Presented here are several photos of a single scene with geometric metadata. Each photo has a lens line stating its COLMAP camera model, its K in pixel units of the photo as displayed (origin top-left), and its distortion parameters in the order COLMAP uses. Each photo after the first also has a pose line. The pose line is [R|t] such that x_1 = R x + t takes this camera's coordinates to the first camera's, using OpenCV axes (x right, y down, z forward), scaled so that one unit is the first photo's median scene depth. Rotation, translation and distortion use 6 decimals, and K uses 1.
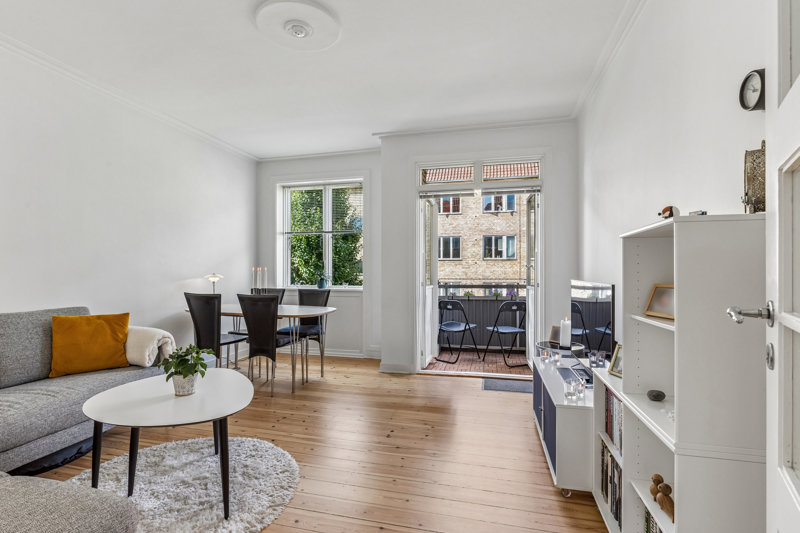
lens RADIAL K [[387.8, 0, 400.7], [0, 387.8, 266.0], [0, 0, 1]] dist [0.005180, 0.001096]
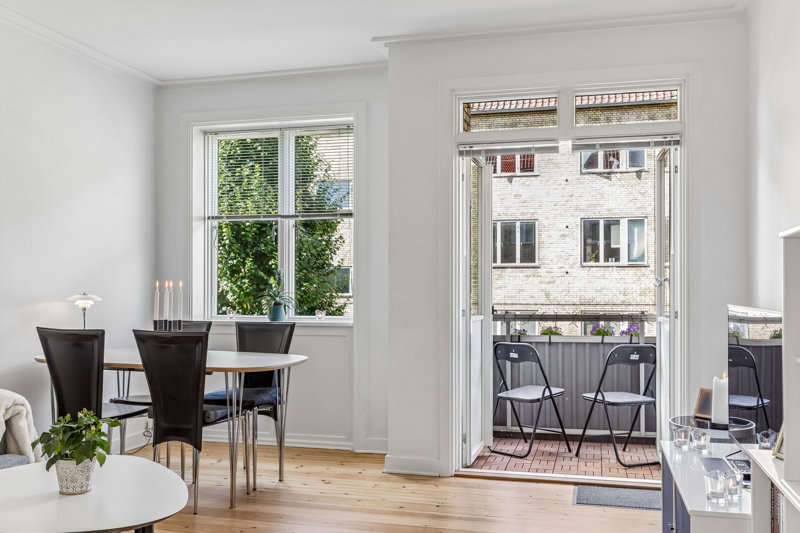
lens RADIAL K [[799.8, 0, 398.9], [0, 799.8, 270.1], [0, 0, 1]] dist [-0.000747, 0.000000]
pose [[0.999823, 0.000214, -0.018838, -0.014281], [-0.000397, 0.999953, -0.009725, -0.002516], [0.018835, 0.009731, 0.999775, -0.125703]]
